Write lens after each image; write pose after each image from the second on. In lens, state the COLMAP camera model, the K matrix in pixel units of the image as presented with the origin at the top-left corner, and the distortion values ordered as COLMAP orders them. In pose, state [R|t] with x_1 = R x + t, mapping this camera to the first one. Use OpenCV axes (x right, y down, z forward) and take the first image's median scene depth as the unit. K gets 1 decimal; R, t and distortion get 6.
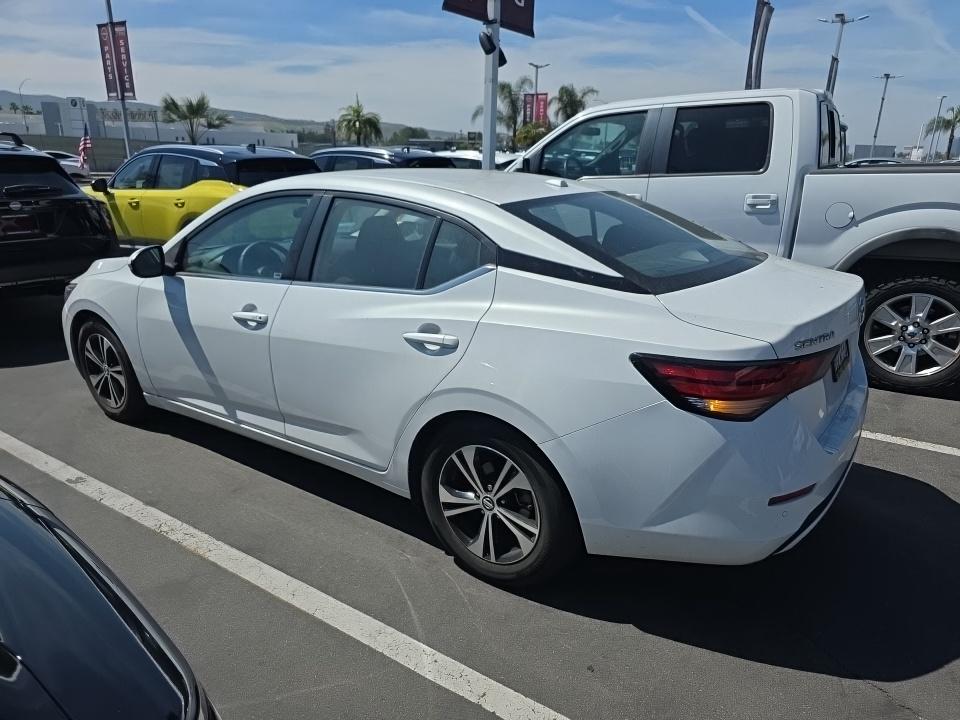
lens RADIAL K [[658.3, 0, 488.6], [0, 658.3, 366.8], [0, 0, 1]] dist [0.045968, -0.050014]
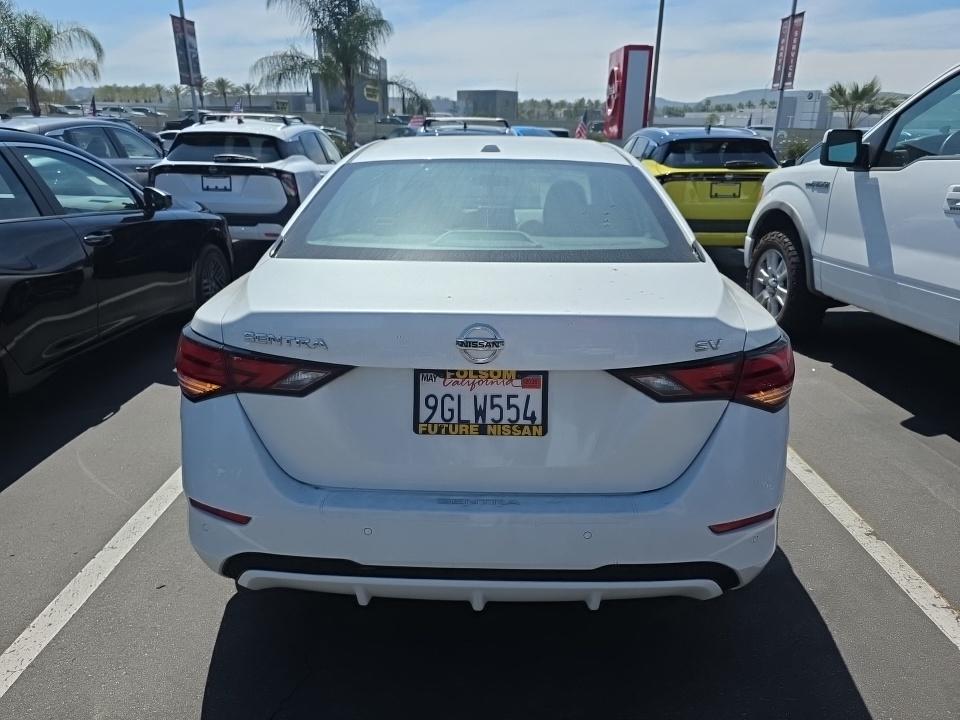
lens RADIAL K [[655.7, 0, 486.8], [0, 655.7, 353.4], [0, 0, 1]] dist [0.043855, -0.048171]
pose [[0.554077, 0.251069, -0.793702, 0.556260], [-0.255142, 0.958767, 0.125171, -0.081645], [0.792402, 0.133152, 0.595290, 0.337109]]
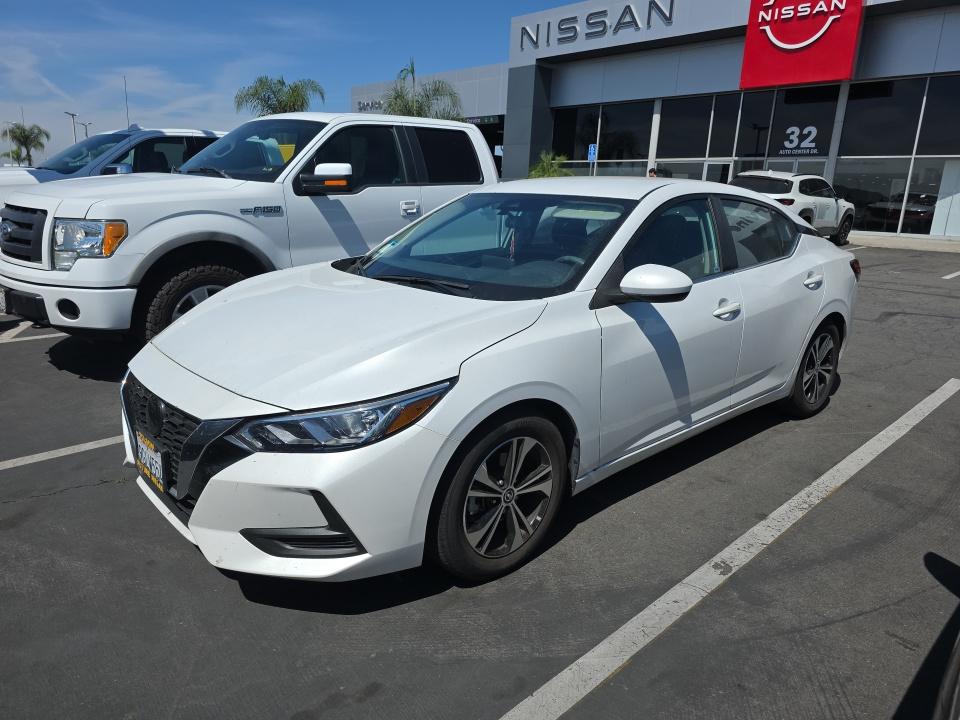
lens RADIAL K [[658.3, 0, 488.6], [0, 658.3, 366.8], [0, 0, 1]] dist [0.045968, -0.050014]
pose [[0.198100, -0.251983, 0.947239, -0.980181], [0.269369, 0.943177, 0.194568, -0.199146], [-0.942442, 0.216612, 0.254720, 0.734788]]
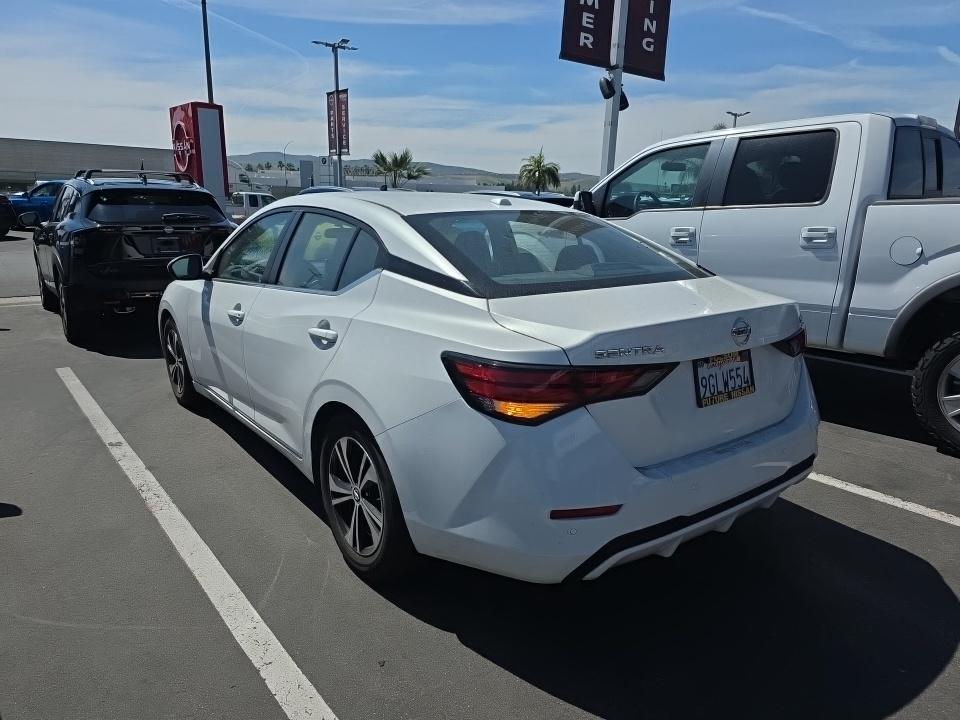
lens RADIAL K [[653.7, 0, 485.3], [0, 653.7, 359.4], [0, 0, 1]] dist [0.048760, -0.046258]
pose [[0.953716, 0.073537, -0.291579, 0.258923], [-0.096701, 0.993134, -0.065827, 0.023599], [0.284737, 0.090976, 0.954279, 0.025891]]
